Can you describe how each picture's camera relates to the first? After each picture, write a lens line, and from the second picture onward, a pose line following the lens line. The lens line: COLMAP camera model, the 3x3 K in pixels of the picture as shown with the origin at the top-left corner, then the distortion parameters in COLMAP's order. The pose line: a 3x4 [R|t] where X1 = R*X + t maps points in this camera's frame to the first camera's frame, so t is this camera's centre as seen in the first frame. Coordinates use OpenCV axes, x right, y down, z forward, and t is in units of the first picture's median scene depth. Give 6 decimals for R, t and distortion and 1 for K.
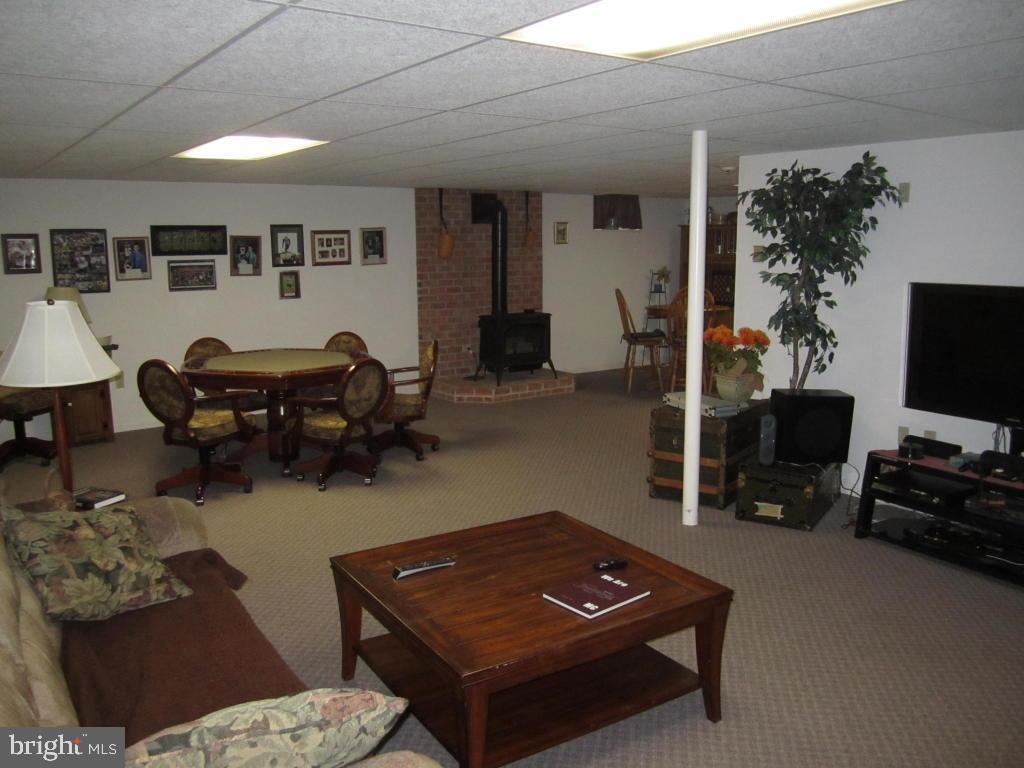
lens RADIAL K [[841.2, 0, 512.0], [0, 841.2, 384.0], [0, 0, 1]] dist [-0.047514, -0.080253]
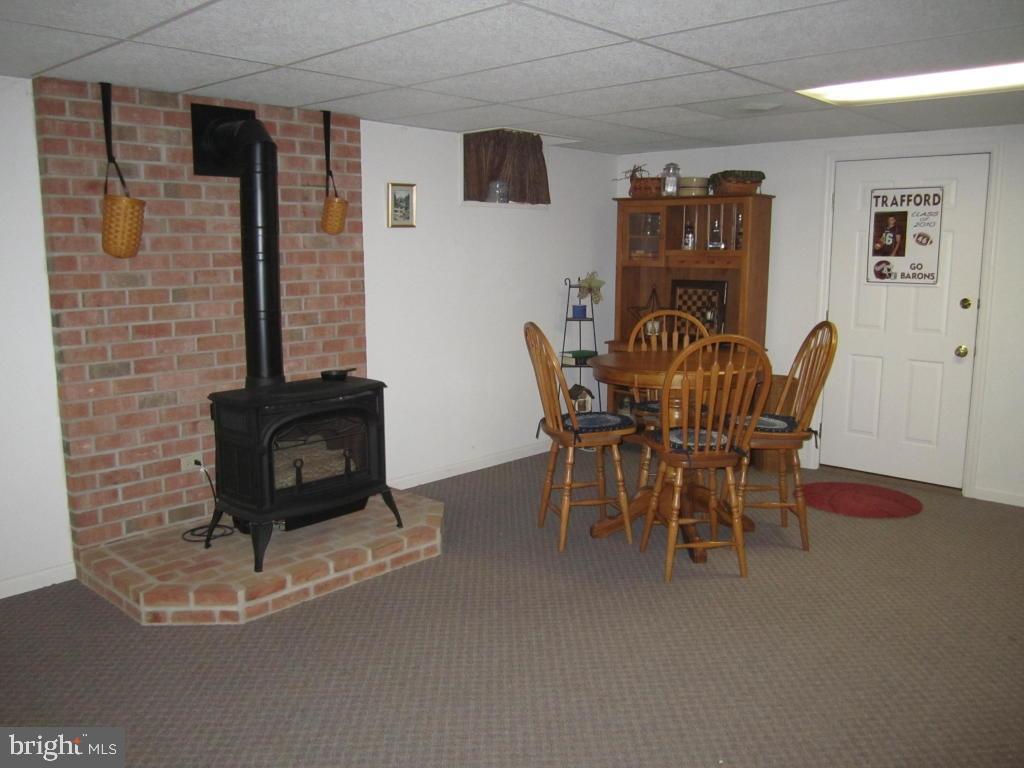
lens RADIAL K [[841.2, 0, 512.0], [0, 841.2, 384.0], [0, 0, 1]] dist [-0.047514, -0.080253]
pose [[0.981073, -0.025919, 0.191895, 0.027431], [0.027452, 0.999609, -0.005334, -0.077420], [-0.191681, 0.010501, 0.981401, 0.552713]]
